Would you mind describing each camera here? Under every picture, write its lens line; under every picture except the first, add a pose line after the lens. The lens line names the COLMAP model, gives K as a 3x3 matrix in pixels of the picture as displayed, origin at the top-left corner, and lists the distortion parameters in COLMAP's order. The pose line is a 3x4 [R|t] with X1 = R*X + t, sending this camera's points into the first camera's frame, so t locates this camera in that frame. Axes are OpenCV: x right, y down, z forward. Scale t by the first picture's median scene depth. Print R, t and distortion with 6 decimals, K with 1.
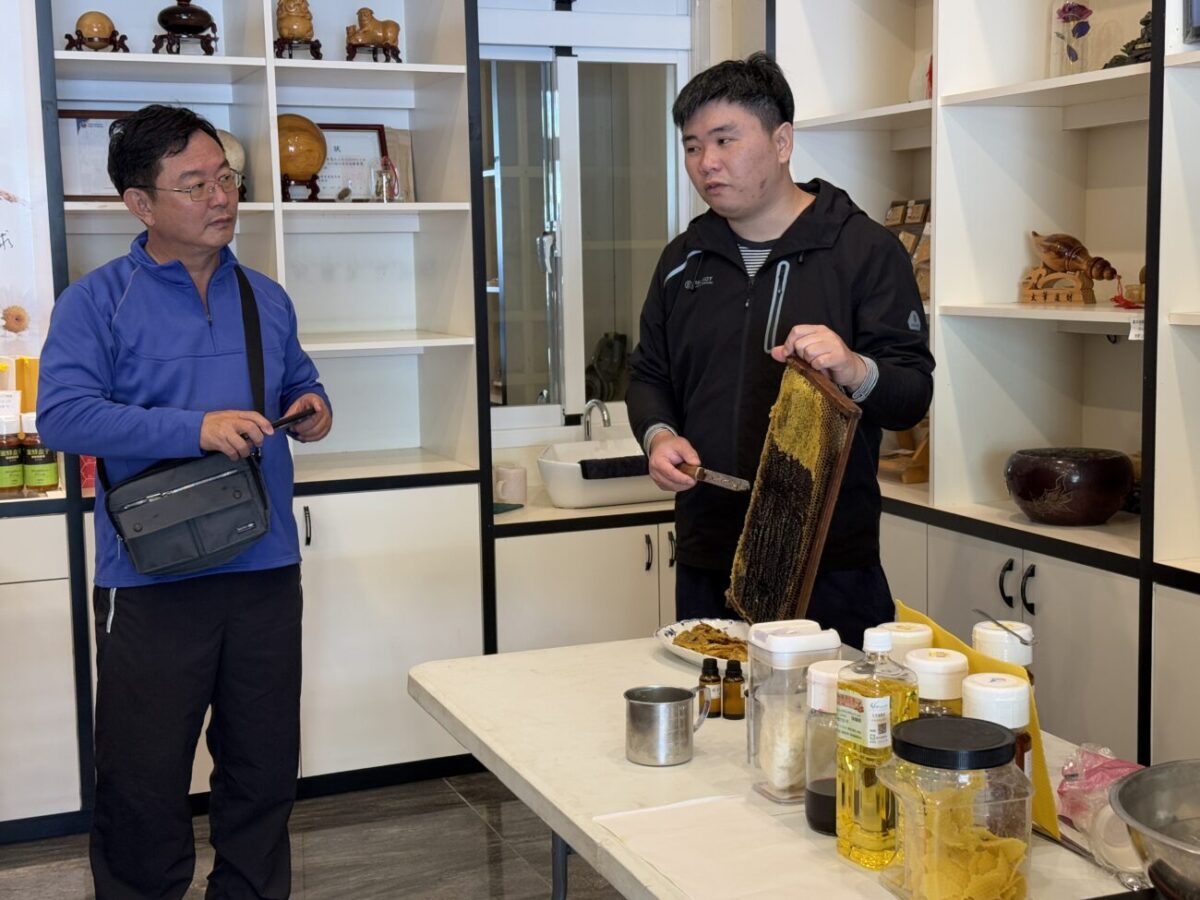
lens RADIAL K [[1651.3, 0, 609.5], [0, 1651.3, 447.9], [0, 0, 1]] dist [0.119812, 0.000000]
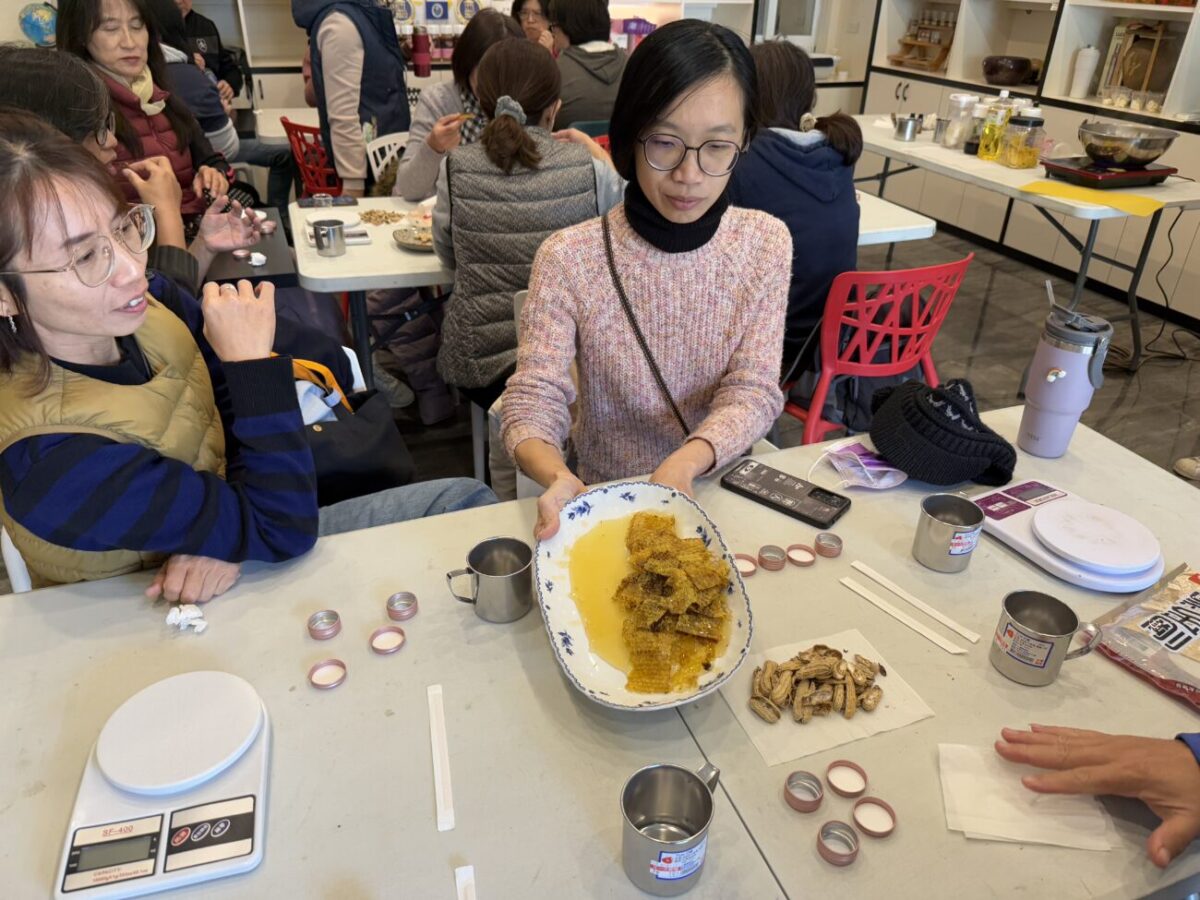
lens RADIAL K [[833.6, 0, 608.9], [0, 833.6, 447.8], [0, 0, 1]] dist [0.059280, -0.073857]
pose [[0.998890, 0.046925, 0.004171, -0.324300], [-0.044740, 0.917203, 0.395900, 0.066859], [0.014752, -0.395647, 0.918284, -0.478292]]
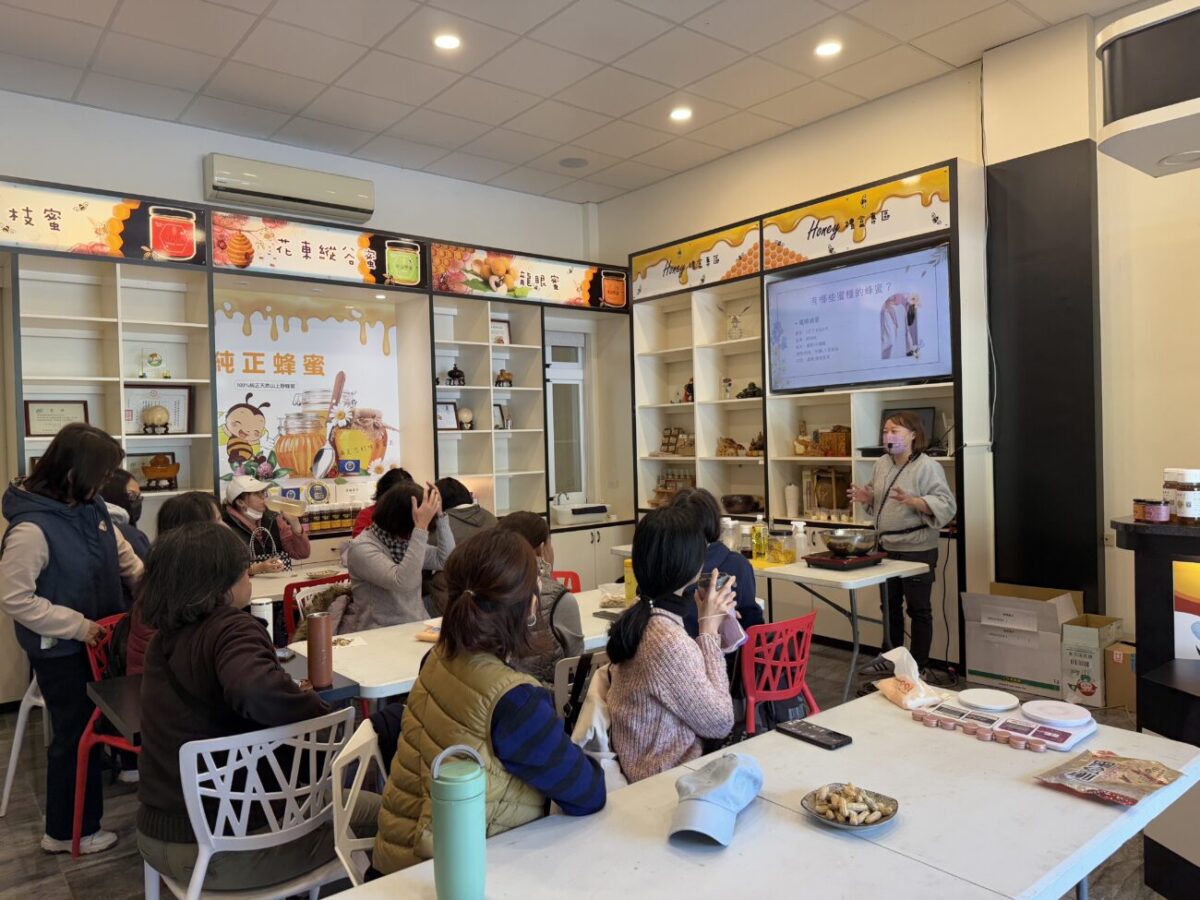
lens RADIAL K [[833.6, 0, 596.5], [0, 833.6, 452.2], [0, 0, 1]] dist [0.059280, -0.073857]
pose [[0.957646, -0.013945, 0.287611, -0.534846], [0.044632, 0.993944, -0.100420, 0.075656], [-0.284468, 0.109003, 0.952468, -0.671868]]
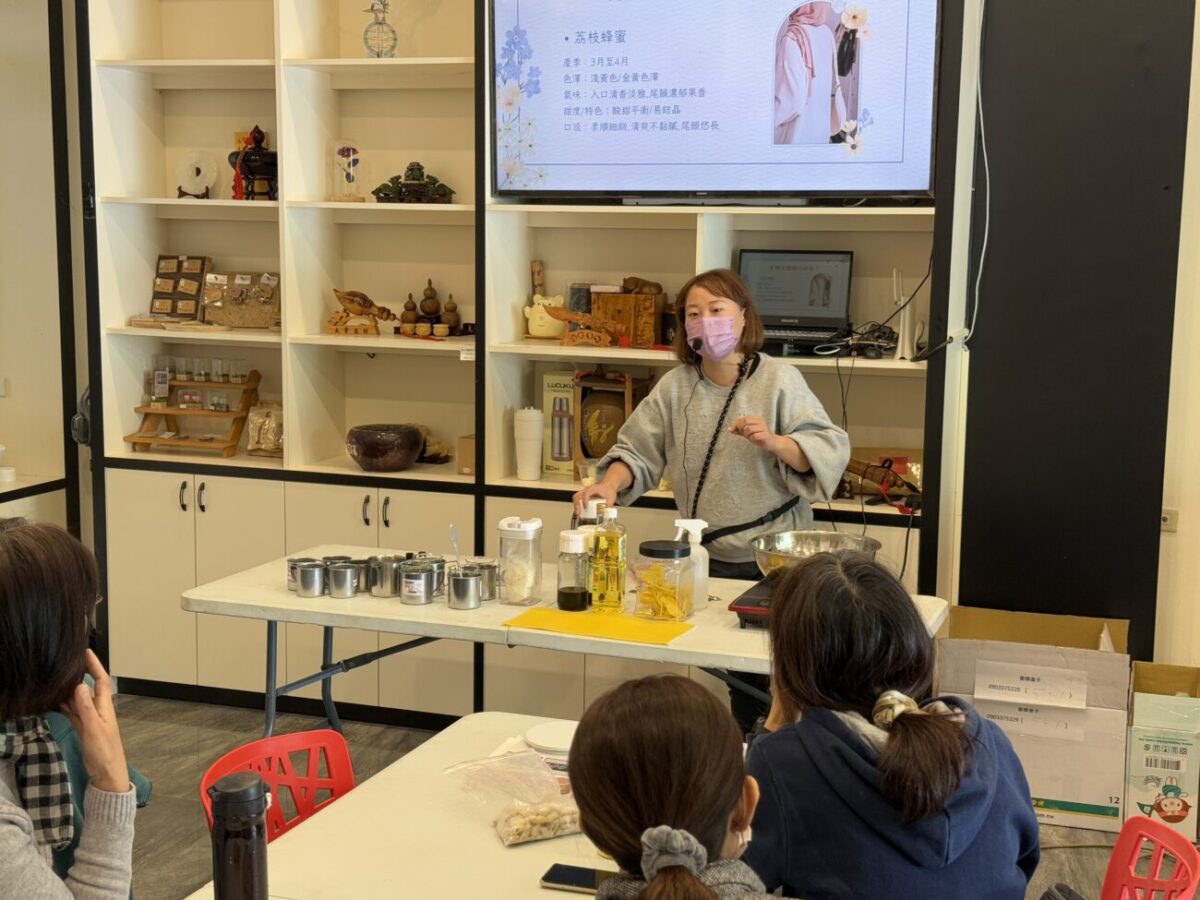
lens RADIAL K [[1651.3, 0, 615.2], [0, 1651.3, 446.1], [0, 0, 1]] dist [0.119812, 0.000000]
pose [[0.667887, -0.076461, 0.740324, -0.725033], [0.062169, 0.996964, 0.046881, -0.038258], [-0.741661, 0.014714, 0.670613, -0.236000]]
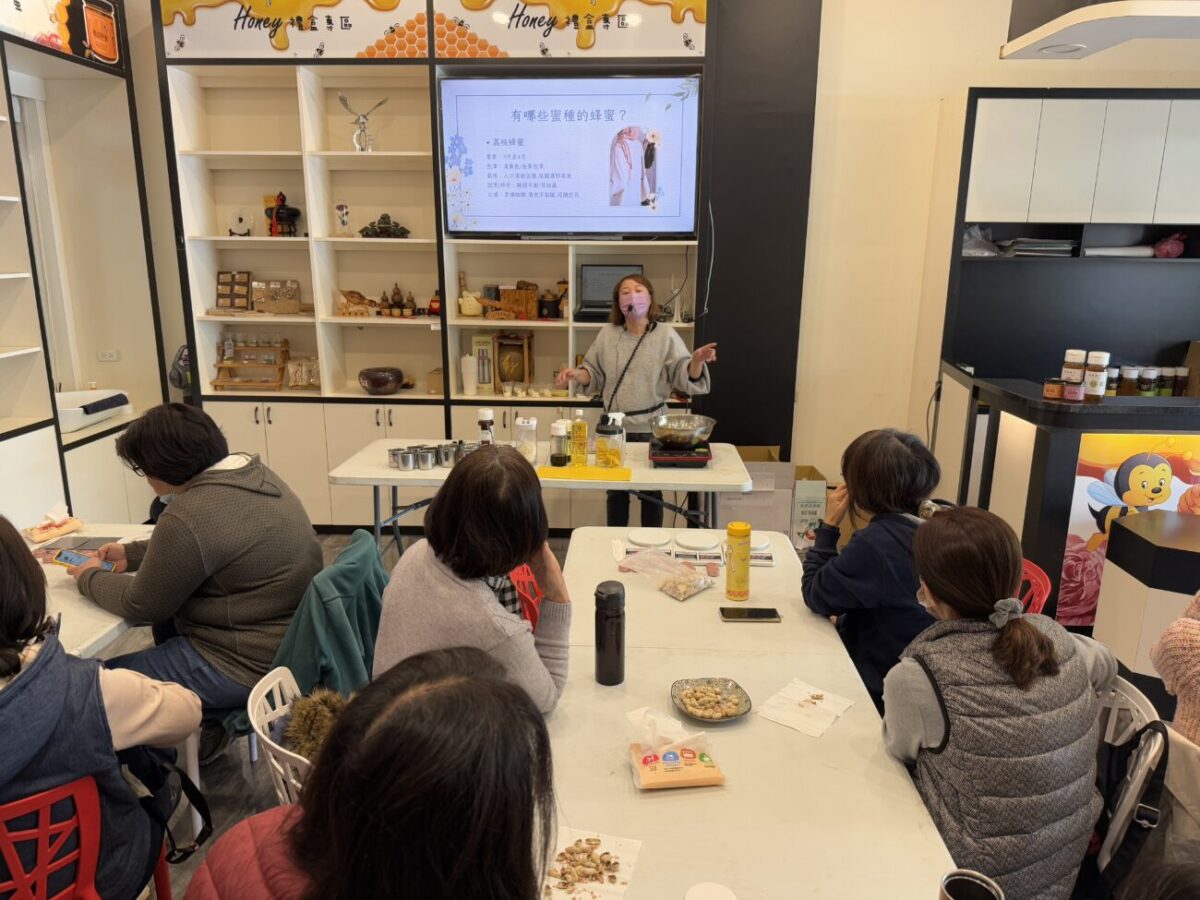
lens RADIAL K [[833.6, 0, 599.9], [0, 833.6, 458.2], [0, 0, 1]] dist [0.059280, -0.073857]
pose [[0.411312, -0.204080, 0.888355, -0.821736], [0.092442, 0.978928, 0.182086, -0.070166], [-0.906795, 0.007227, 0.421510, 0.050678]]
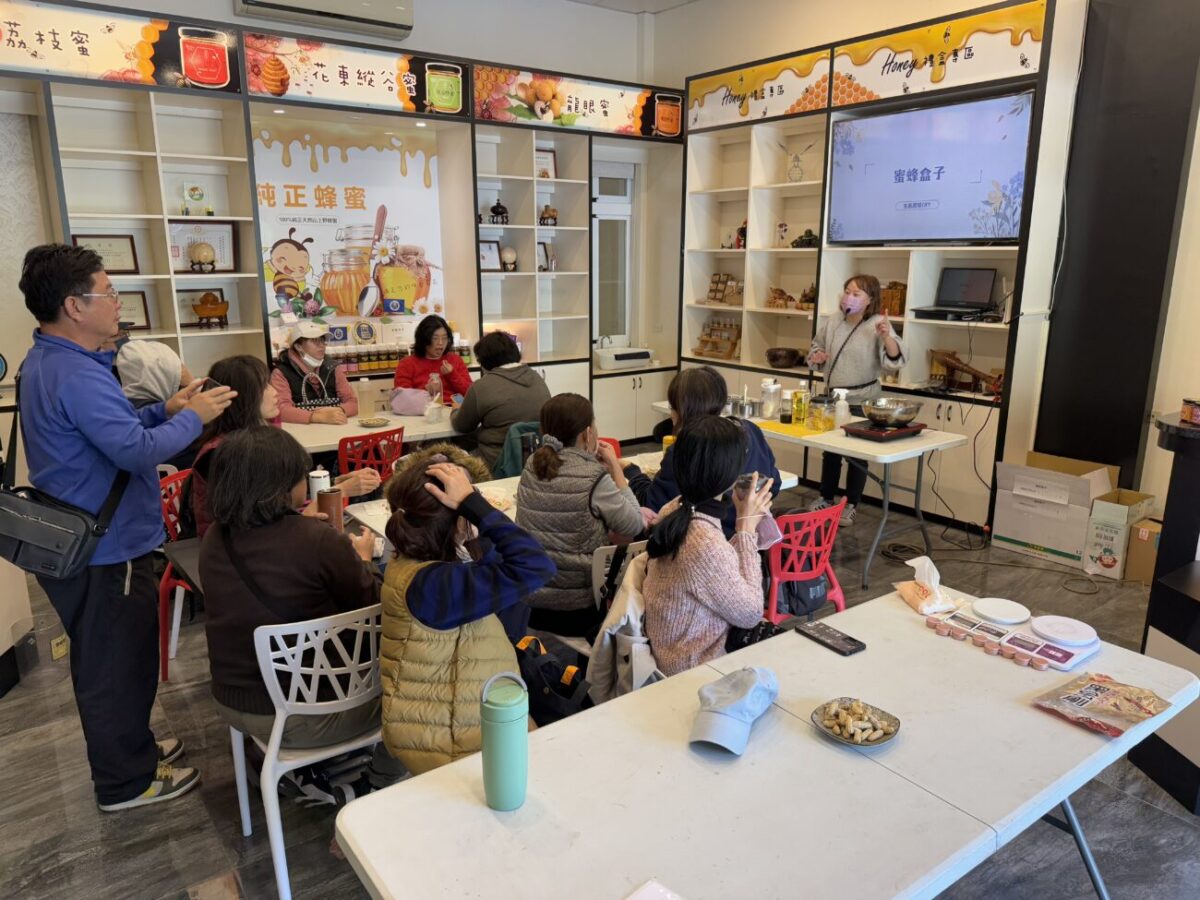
lens RADIAL K [[833.6, 0, 606.1], [0, 833.6, 456.3], [0, 0, 1]] dist [0.059280, -0.073857]
pose [[0.969226, -0.039533, 0.242977, -0.535480], [0.010306, 0.992672, 0.120400, 0.010984], [-0.245957, -0.114191, 0.962531, -0.684013]]
